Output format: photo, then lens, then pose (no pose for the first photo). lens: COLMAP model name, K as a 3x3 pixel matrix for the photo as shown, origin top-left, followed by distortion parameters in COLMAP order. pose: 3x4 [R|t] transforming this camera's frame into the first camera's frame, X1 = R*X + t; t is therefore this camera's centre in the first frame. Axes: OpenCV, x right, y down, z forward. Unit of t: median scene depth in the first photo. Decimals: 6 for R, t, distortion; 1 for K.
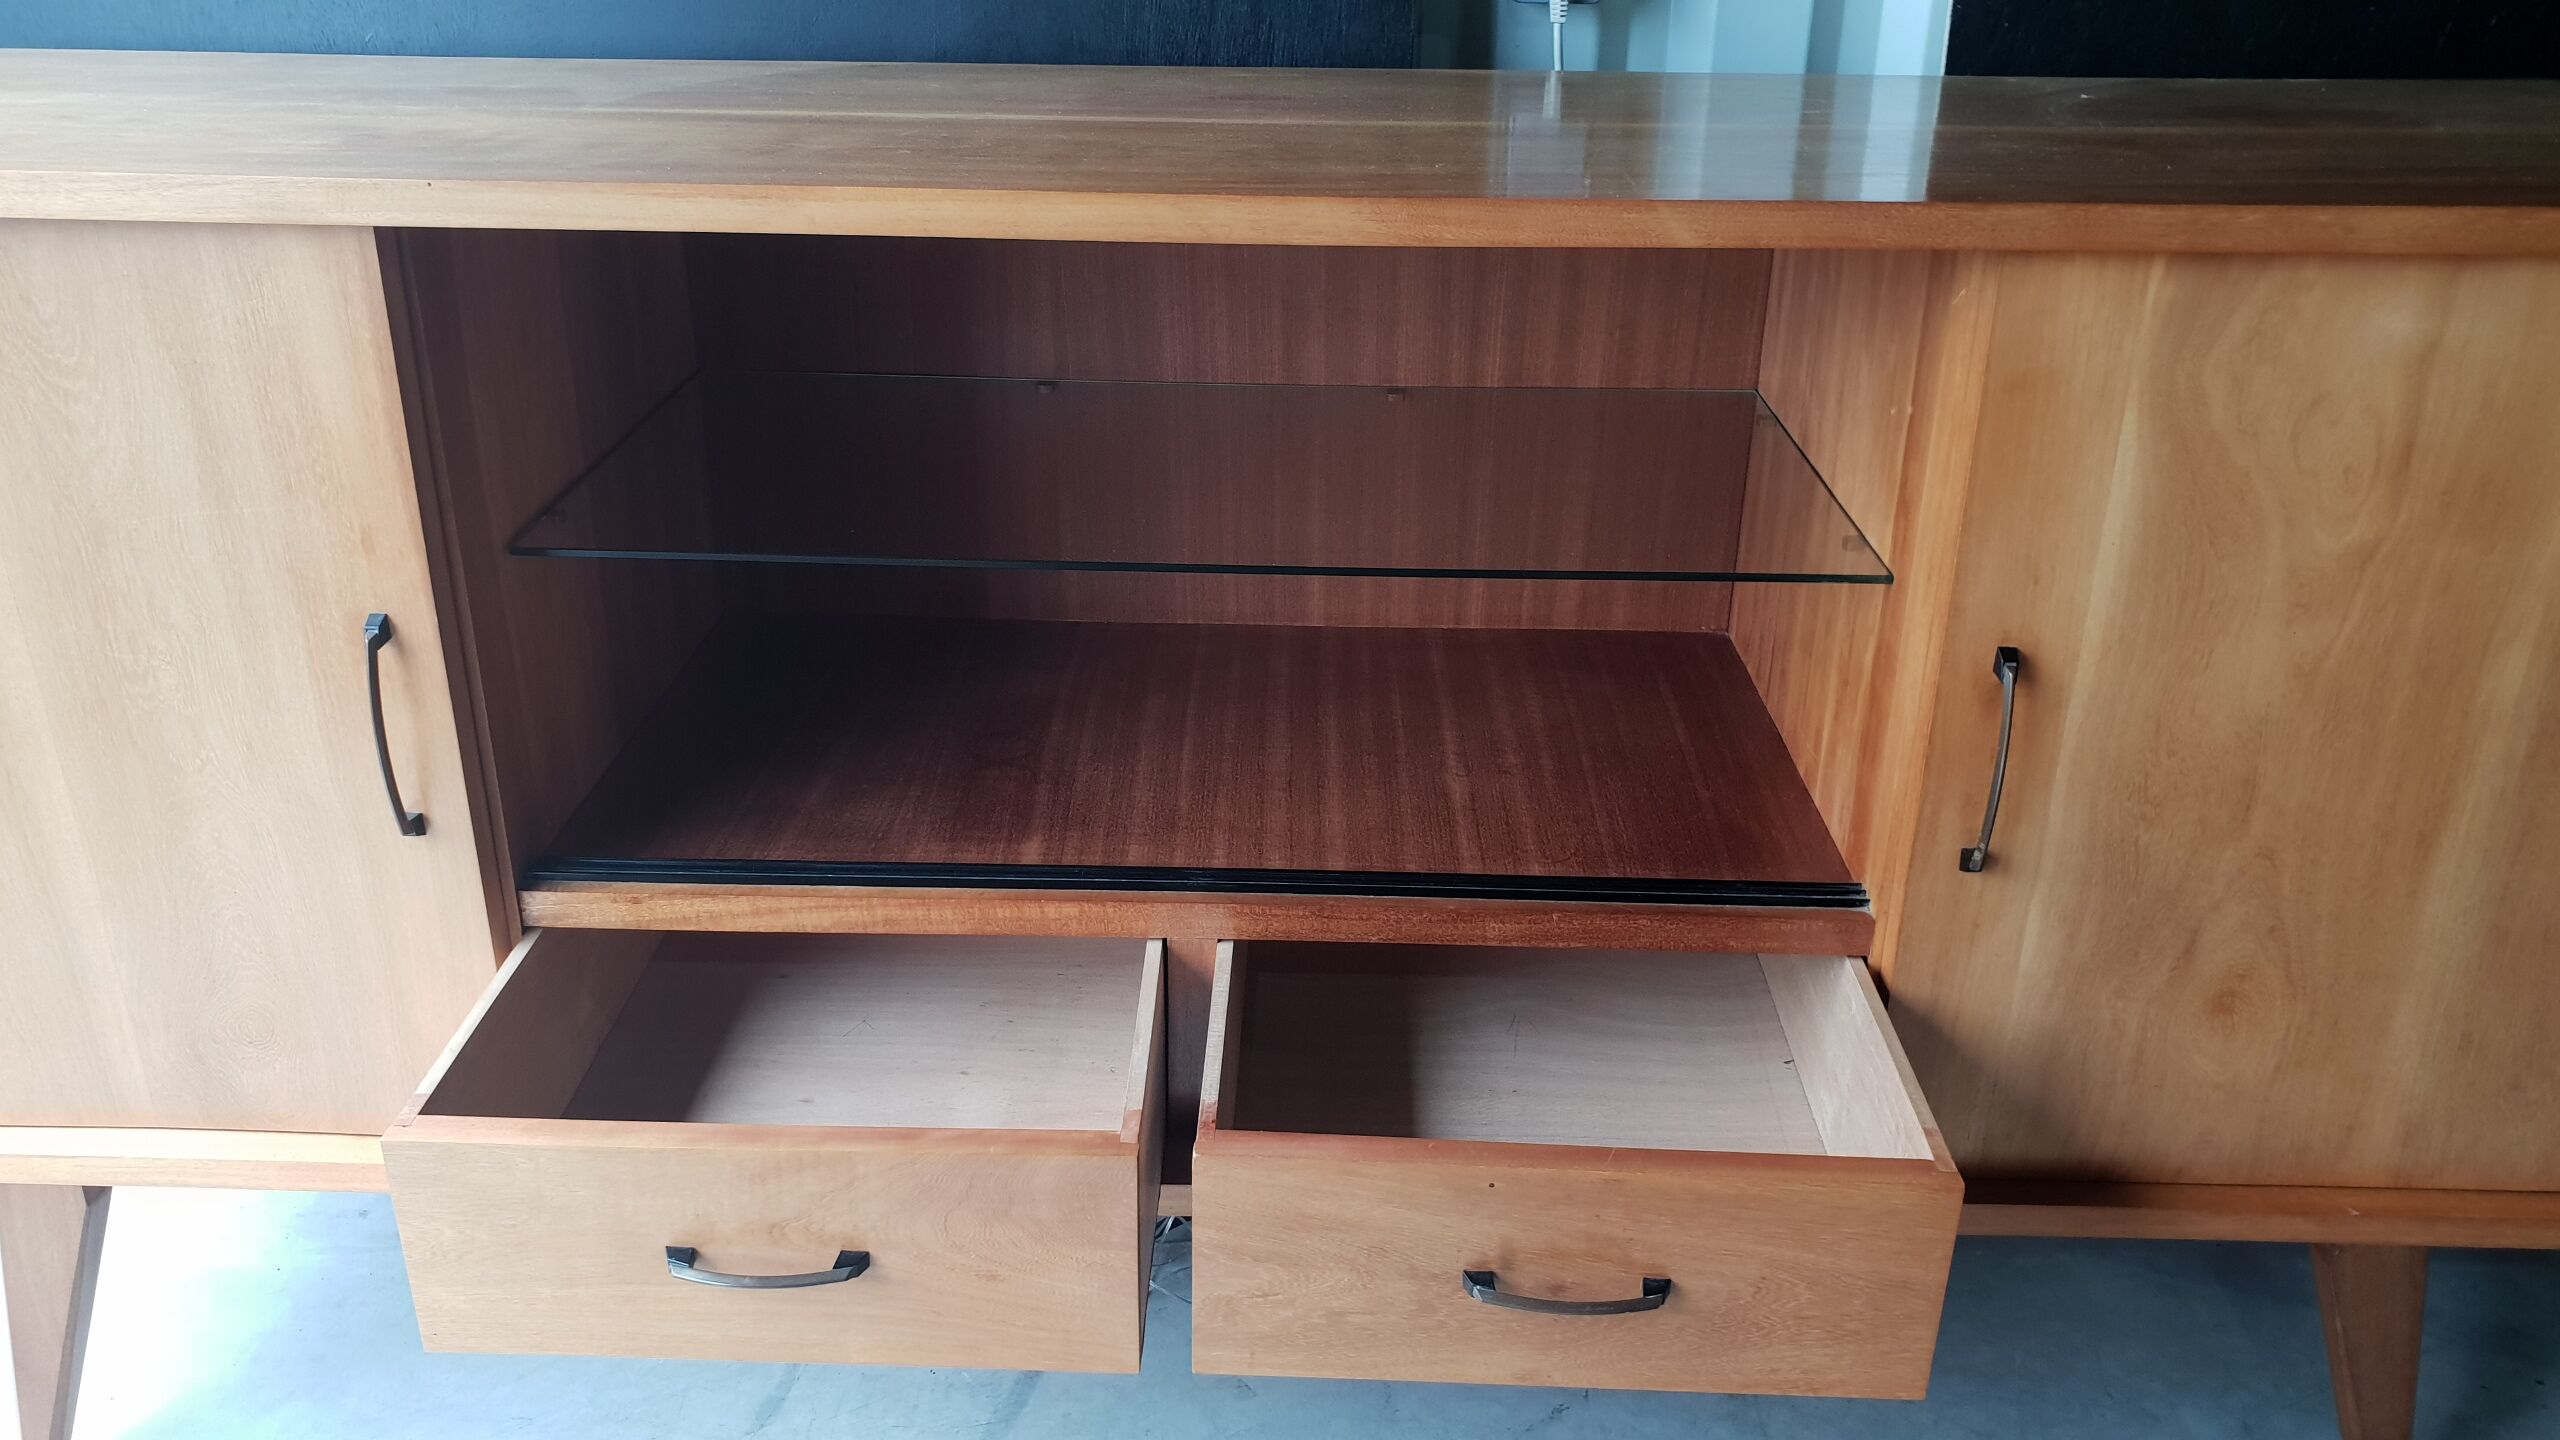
lens RADIAL K [[1975.1, 0, 1252.4], [0, 1975.1, 693.5], [0, 0, 1]] dist [0.009337, 0.006289]
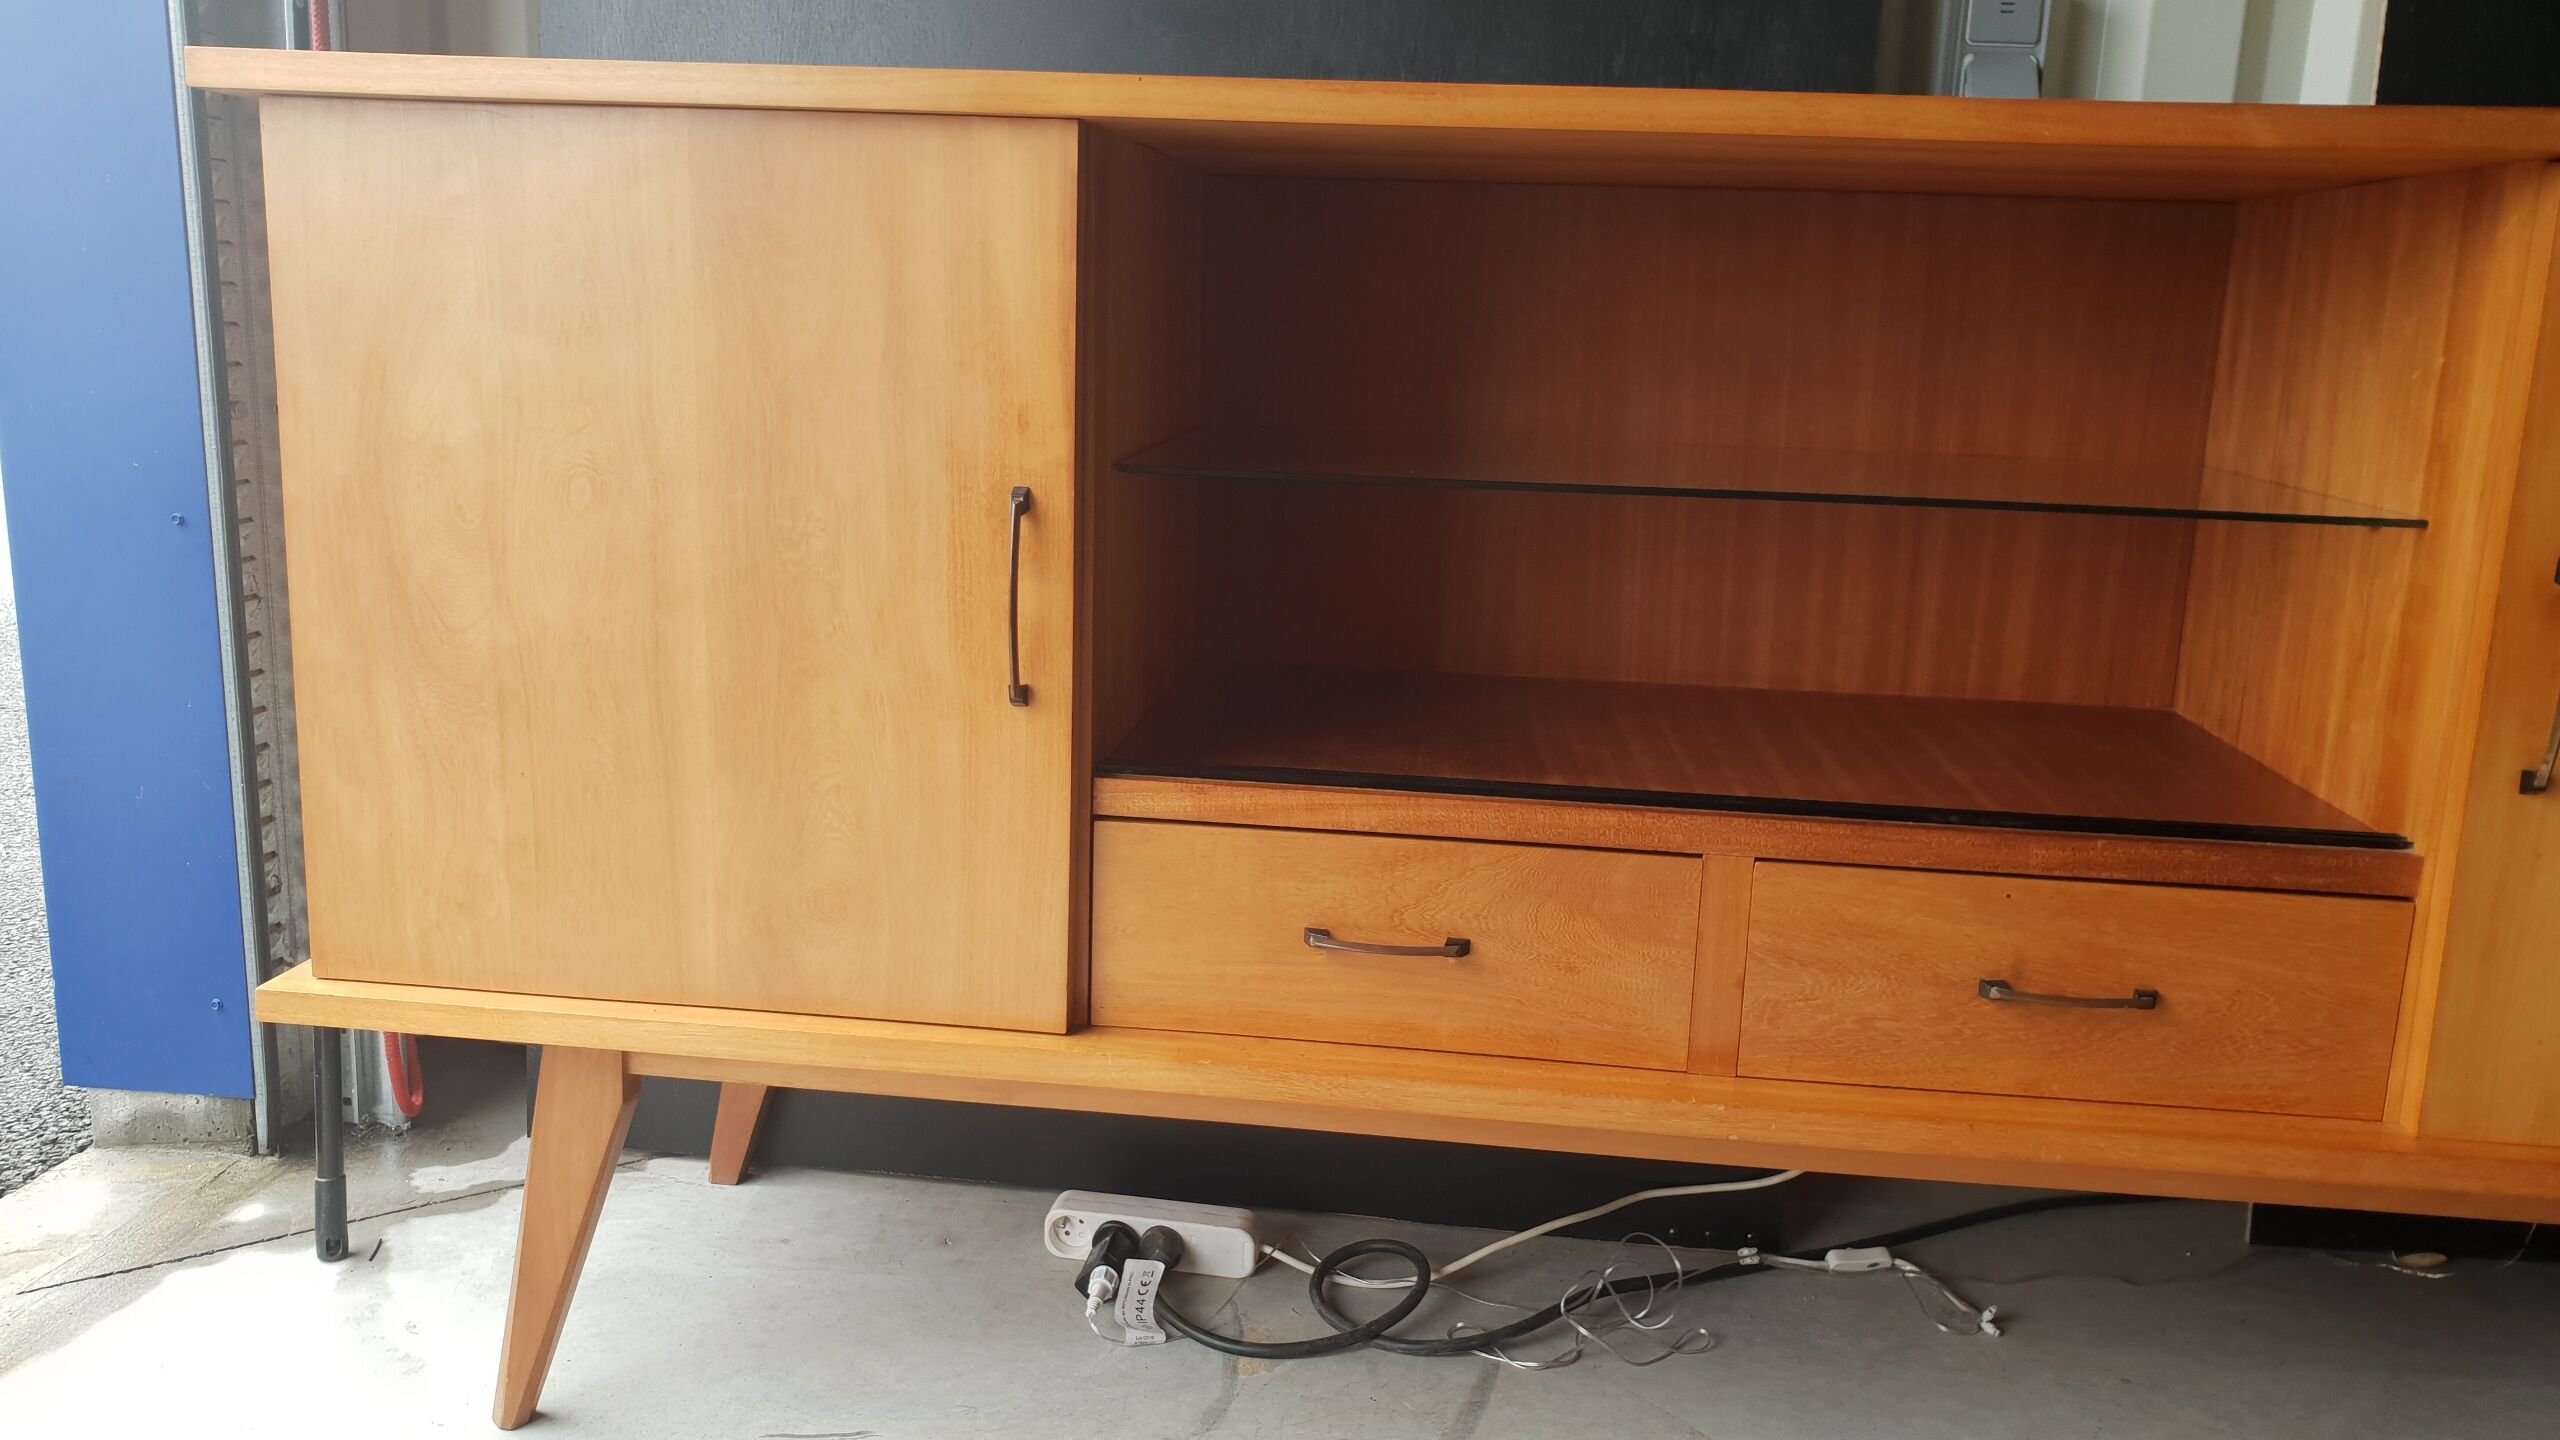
lens RADIAL K [[1965.2, 0, 1280.0], [0, 1965.2, 720.0], [0, 0, 1]] dist [0.065994, -0.126405]
pose [[0.996657, 0.041214, -0.070546, -0.206263], [-0.055136, 0.976471, -0.208482, 0.300604], [0.060294, 0.211675, 0.975479, -0.039061]]
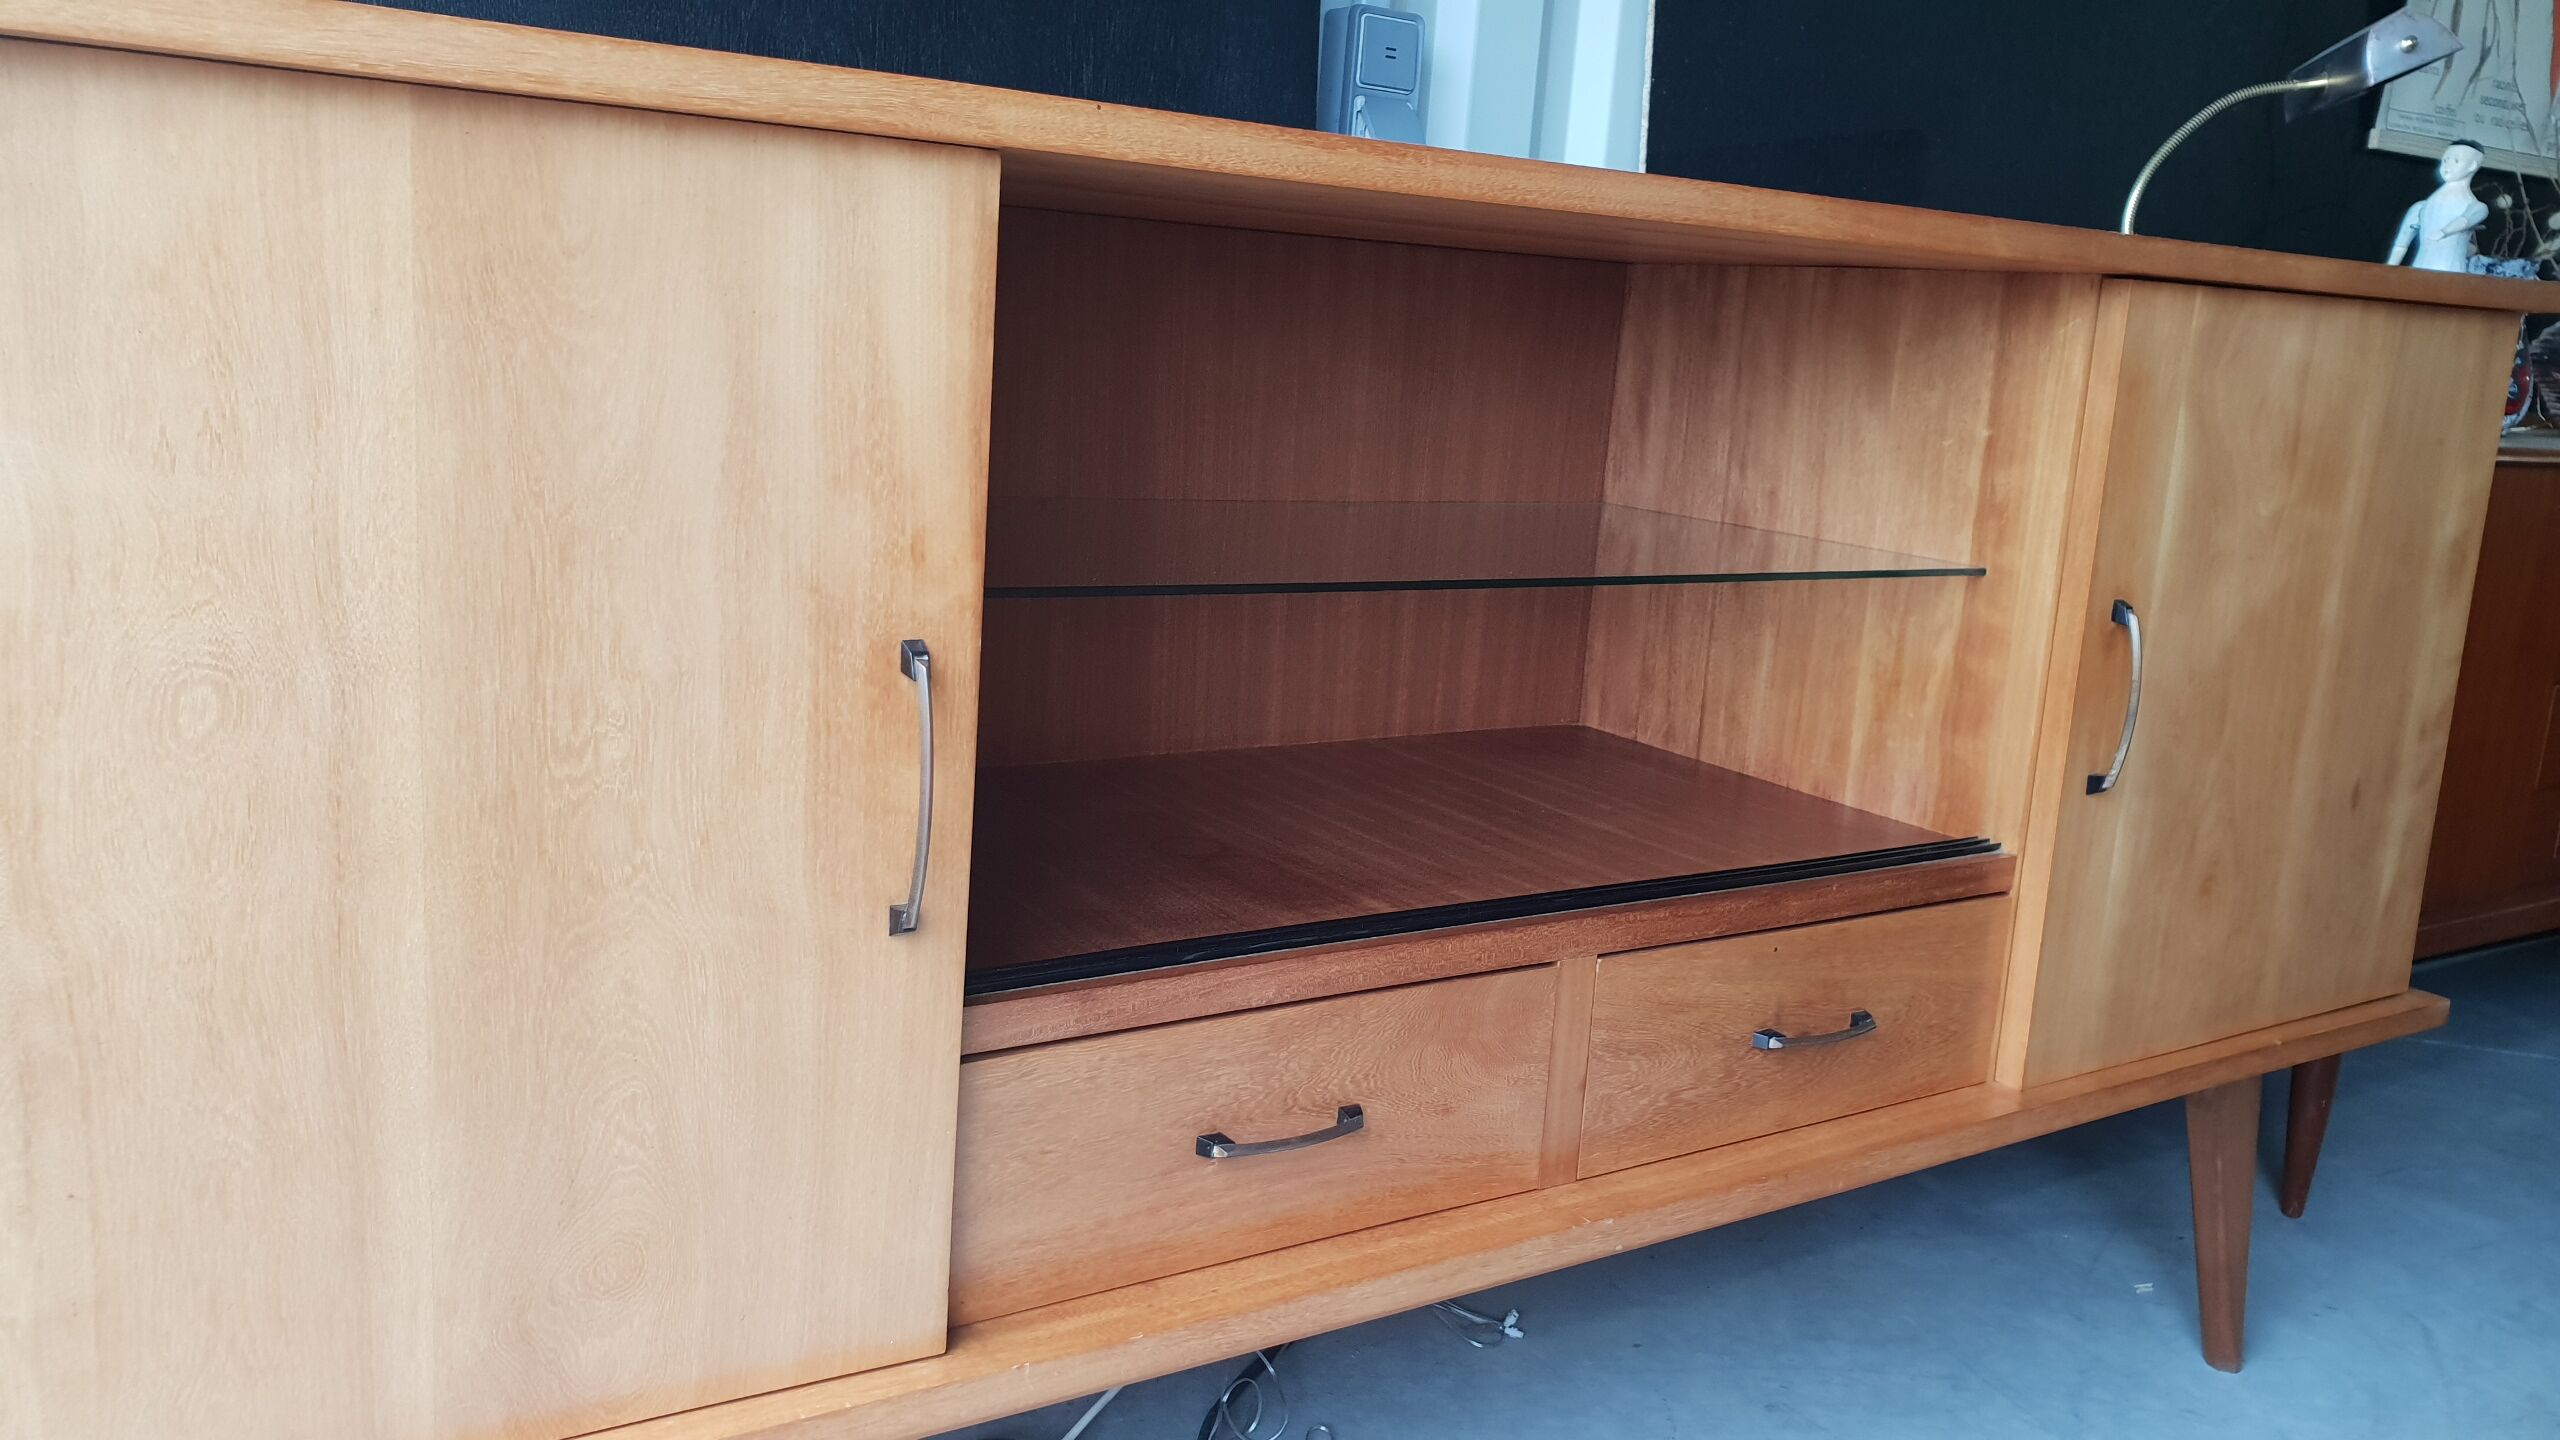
lens RADIAL K [[1986.2, 0, 1255.2], [0, 1986.2, 686.3], [0, 0, 1]] dist [0.002375, 0.014244]
pose [[0.825514, -0.059710, 0.561214, -0.756726], [0.174551, 0.972646, -0.153270, 0.123151], [-0.536711, 0.224487, 0.813355, 0.260075]]
